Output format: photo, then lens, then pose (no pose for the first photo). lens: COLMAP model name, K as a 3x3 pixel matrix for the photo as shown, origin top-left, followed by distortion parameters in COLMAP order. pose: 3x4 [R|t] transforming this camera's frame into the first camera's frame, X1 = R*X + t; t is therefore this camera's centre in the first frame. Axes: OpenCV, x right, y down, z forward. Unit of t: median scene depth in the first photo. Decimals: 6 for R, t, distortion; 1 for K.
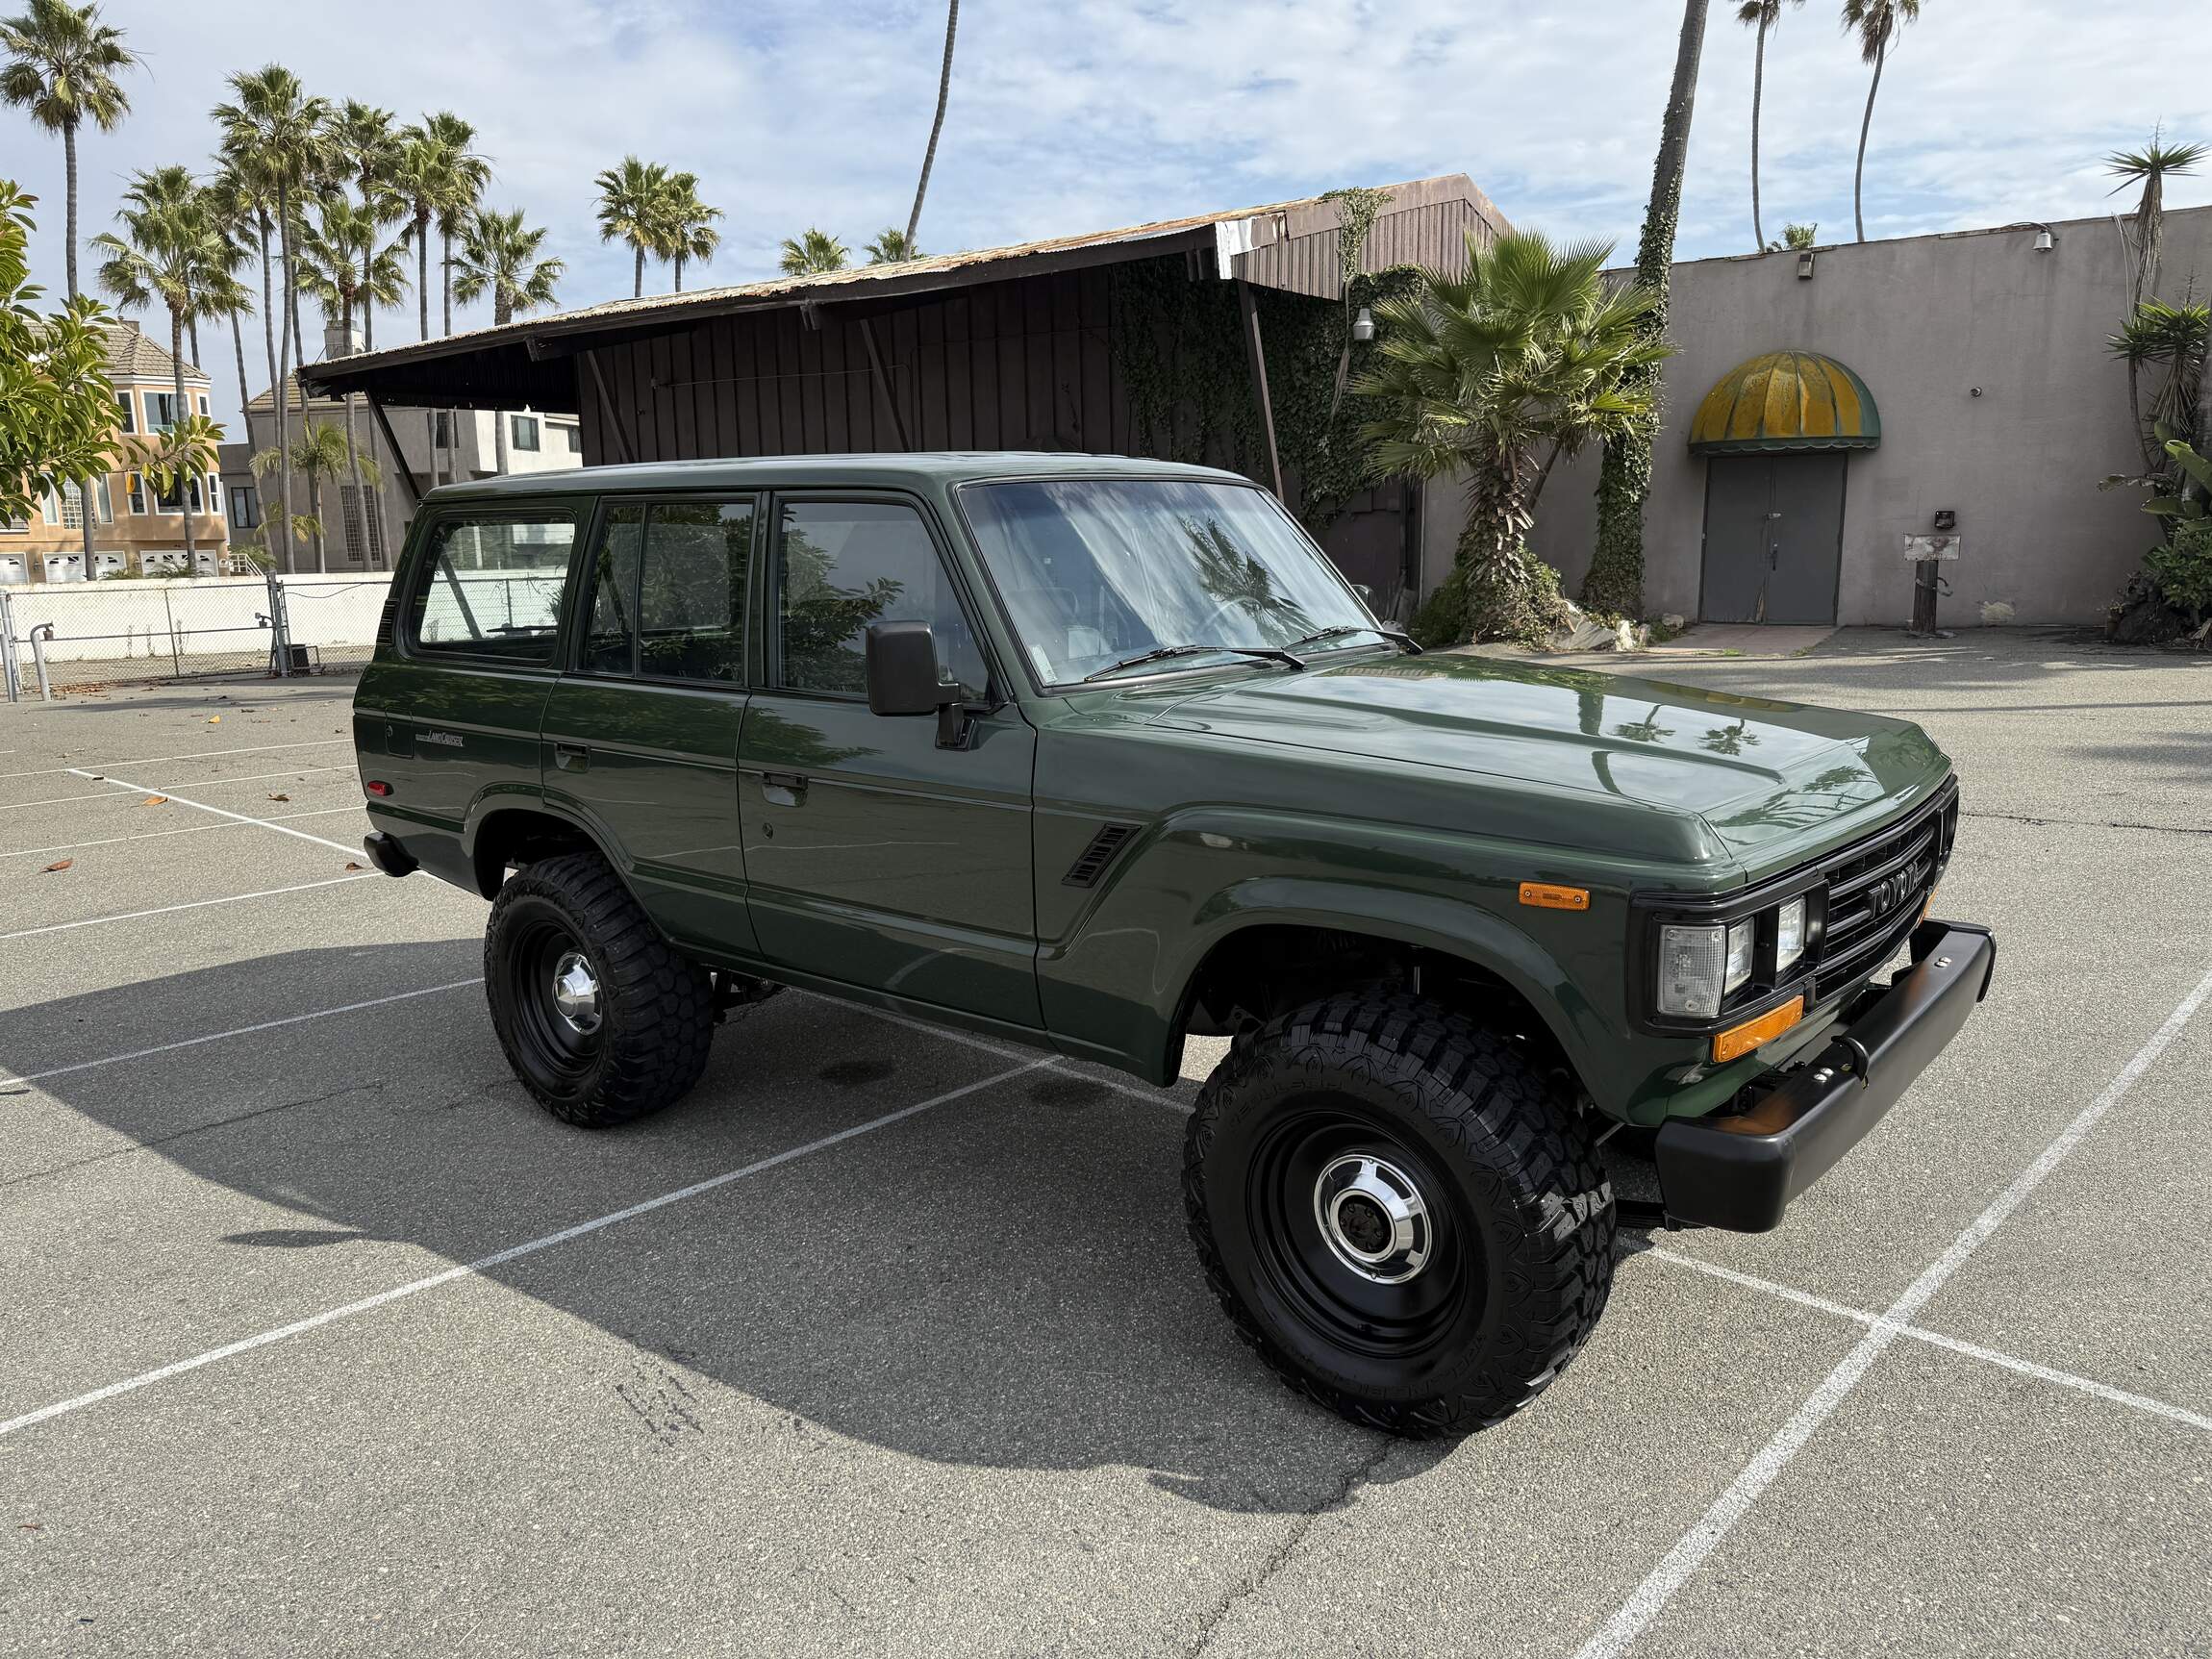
lens RADIAL K [[1573.7, 0, 1103.6], [0, 1573.7, 823.0], [0, 0, 1]] dist [0.016960, -0.022825]
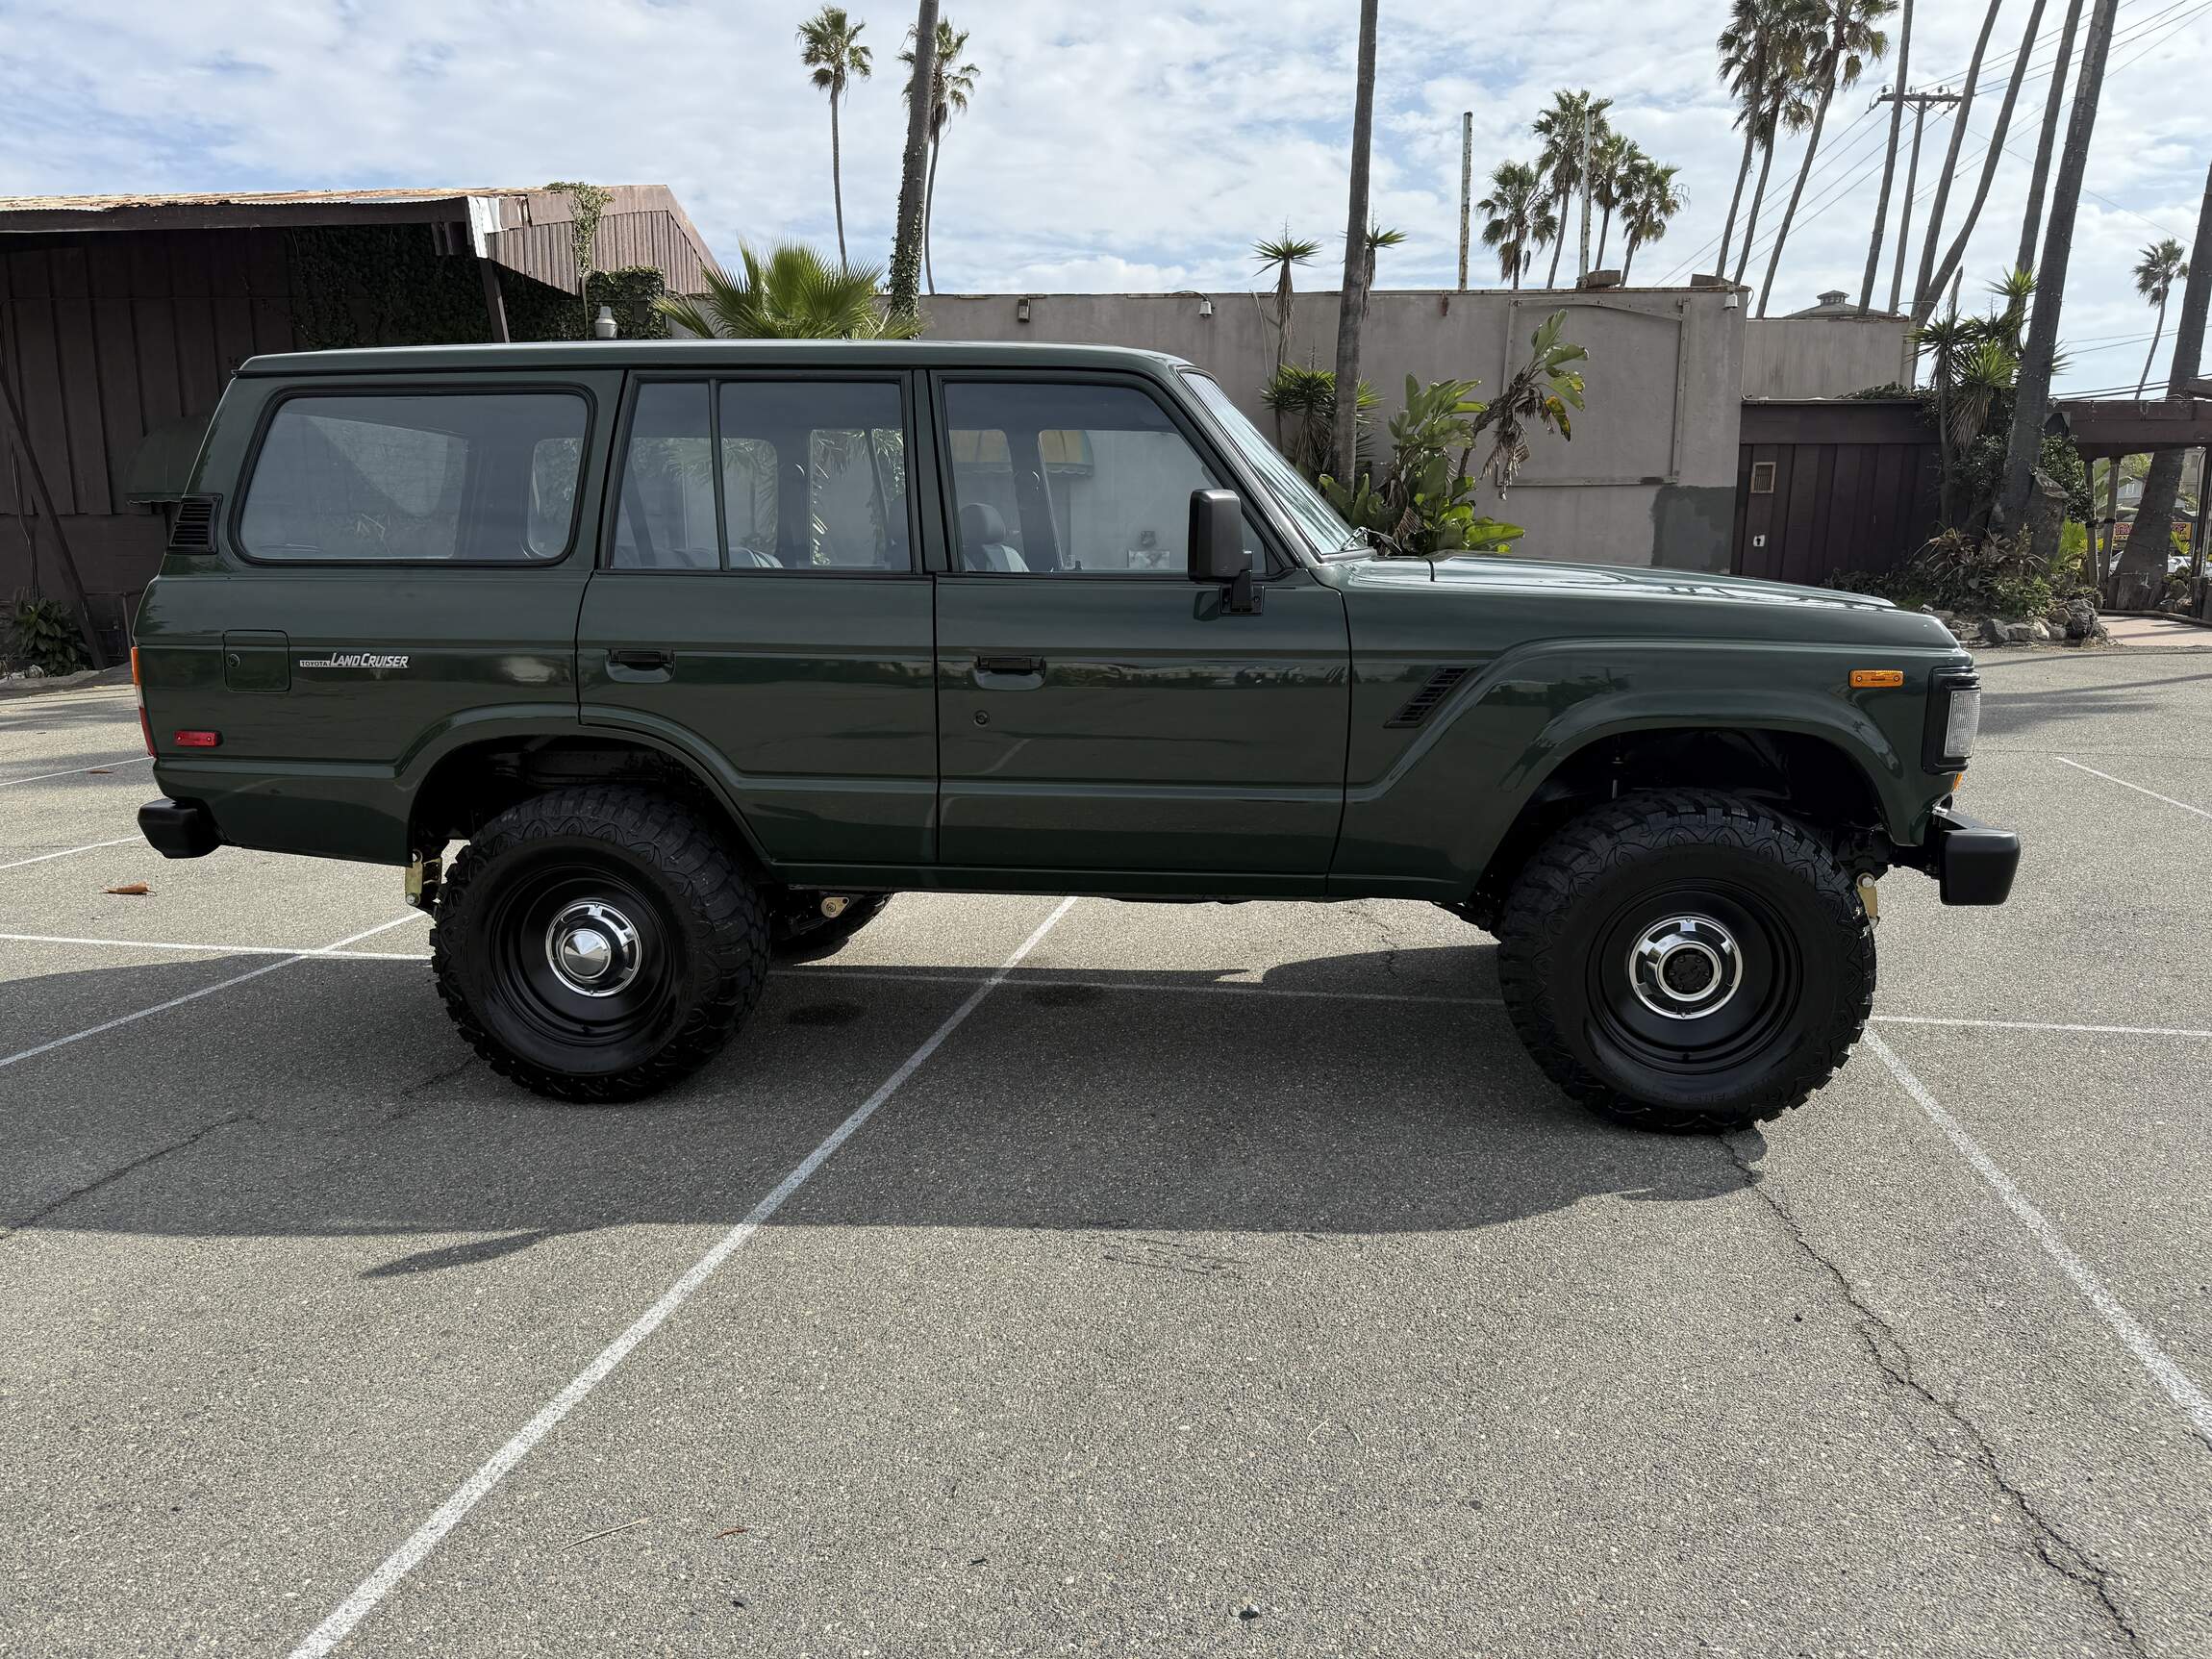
lens RADIAL K [[1551.0, 0, 1114.3], [0, 1551.0, 827.2], [0, 0, 1]] dist [0.039436, -0.056374]
pose [[0.838952, -0.076337, 0.538825, -0.135109], [0.084423, 0.996383, 0.009713, 0.014407], [-0.537617, 0.037341, 0.842362, 0.031956]]
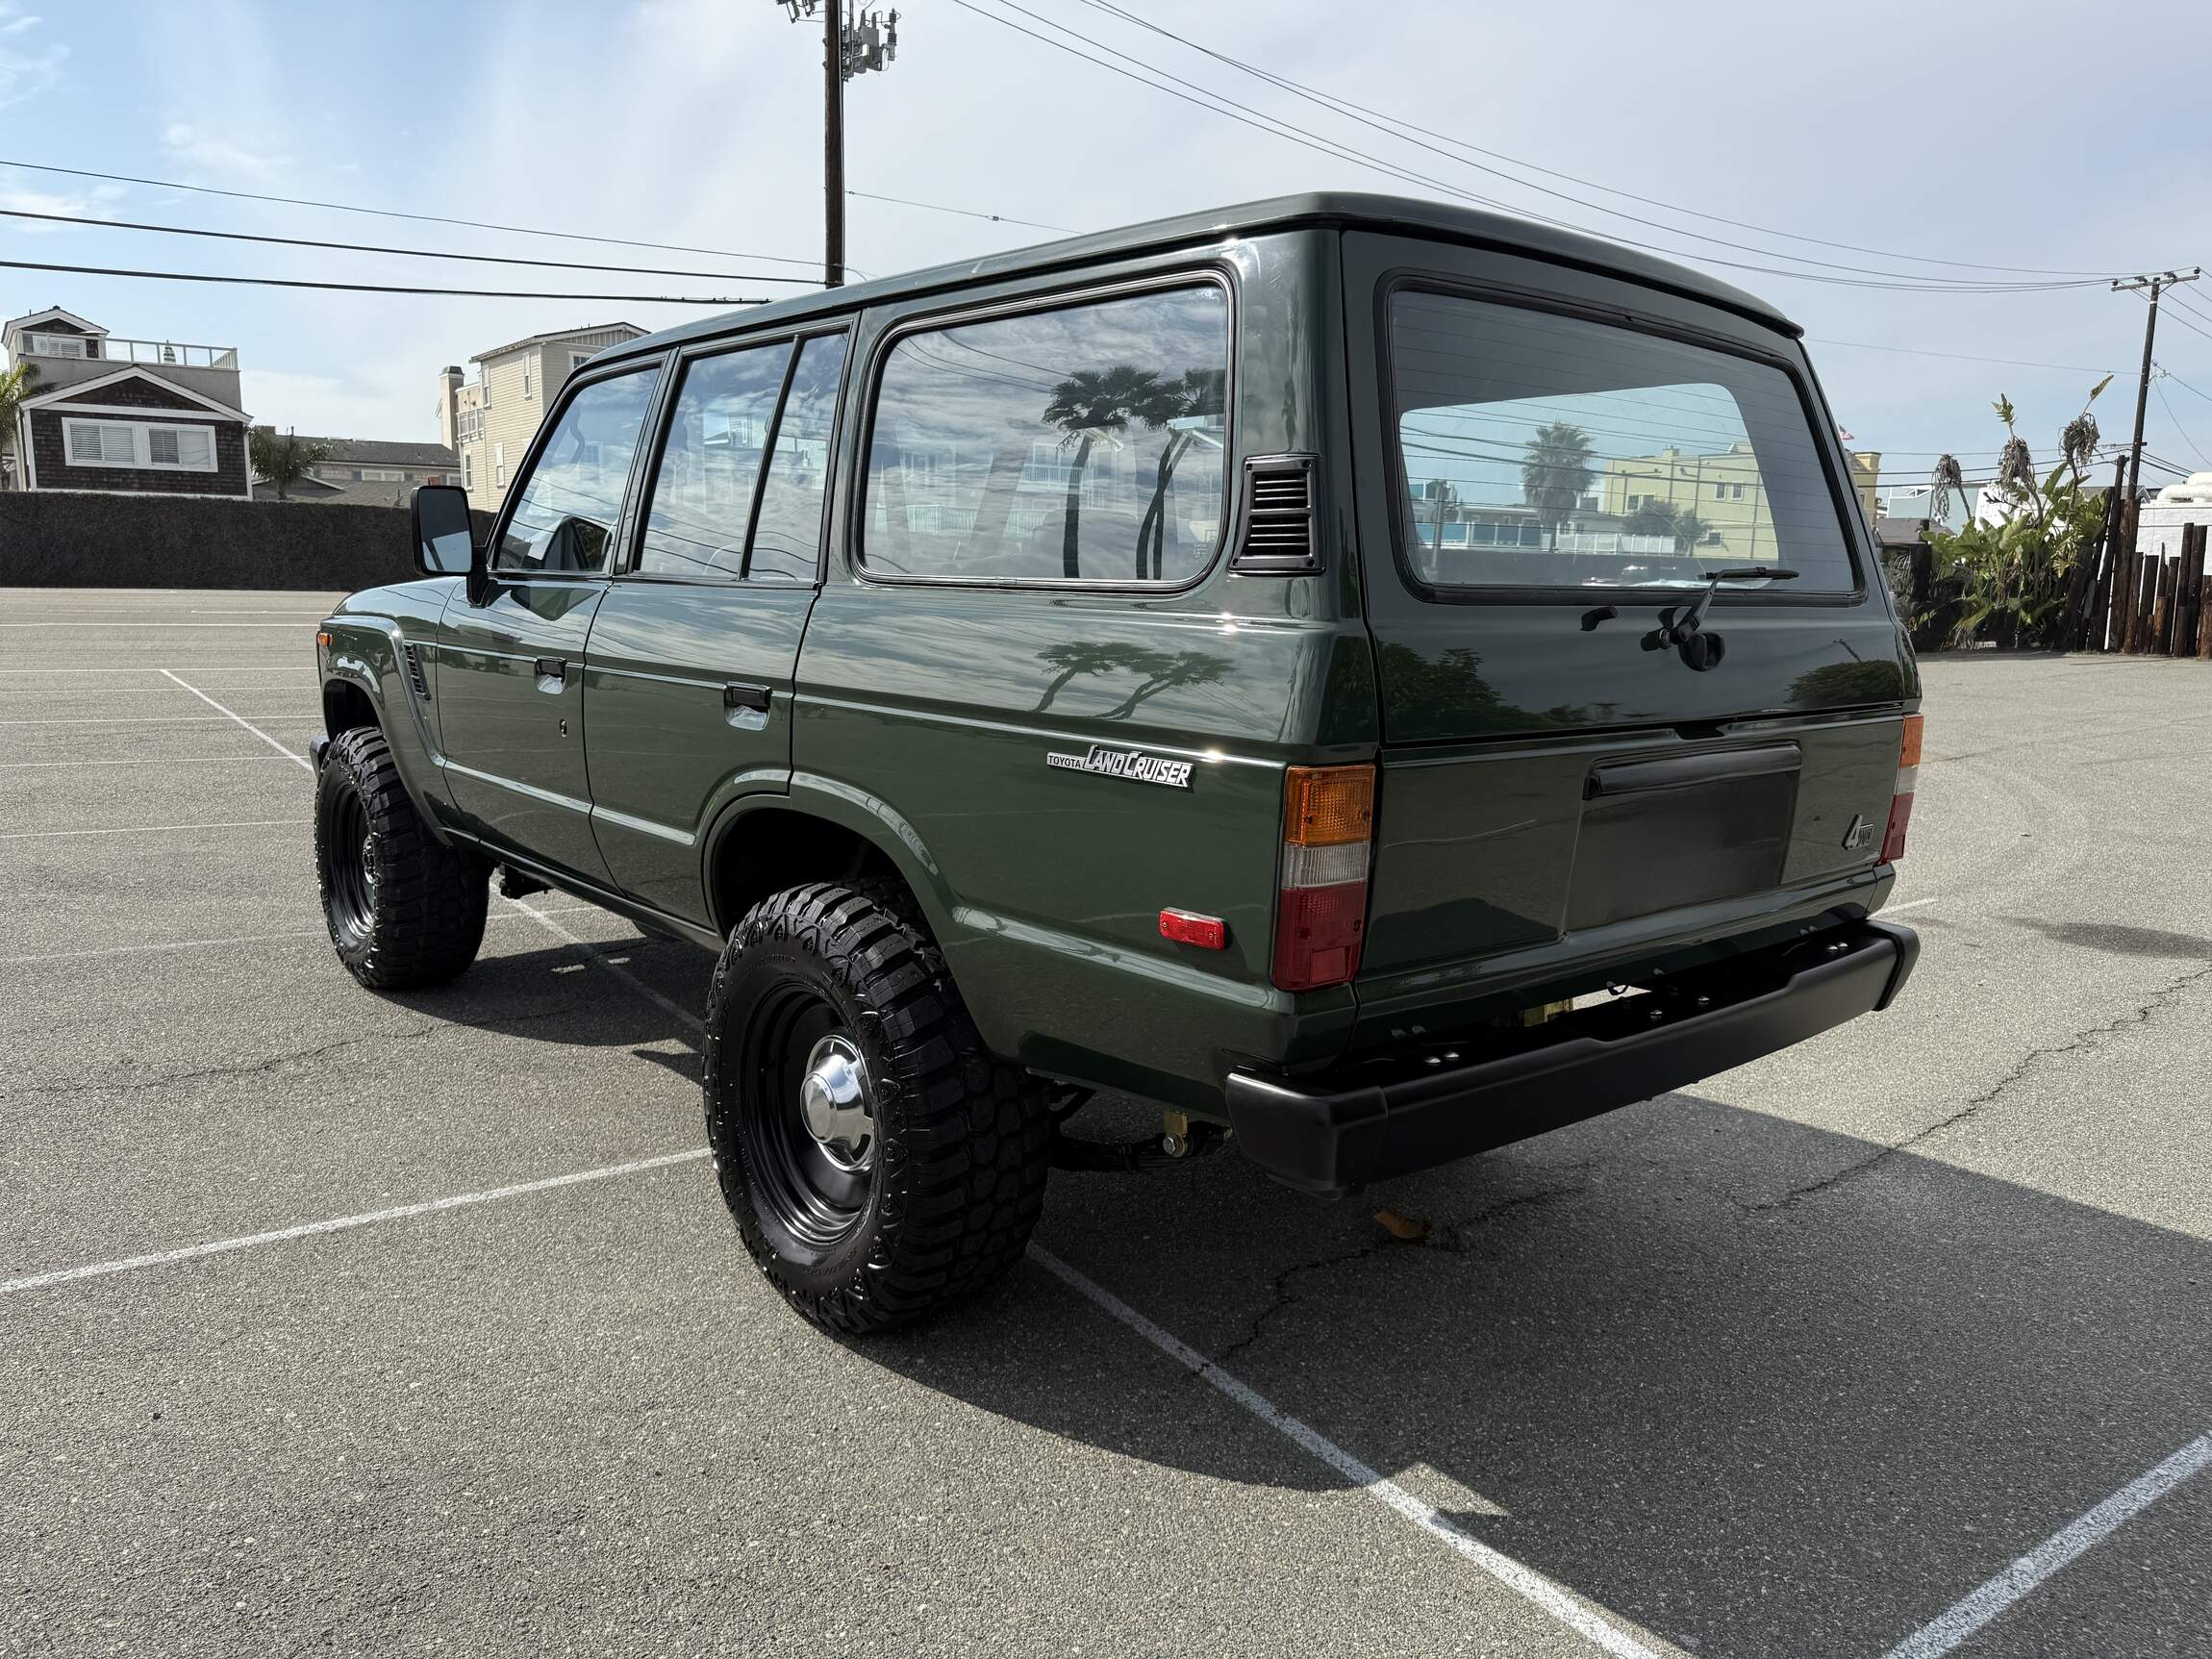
lens RADIAL K [[1577.2, 0, 1104.7], [0, 1577.2, 824.5], [0, 0, 1]] dist [0.006030, -0.014334]
pose [[-0.985037, -0.033479, 0.169057, -0.077504], [0.024053, 0.944643, 0.327216, -0.061360], [-0.170654, 0.326387, -0.929704, 0.439903]]
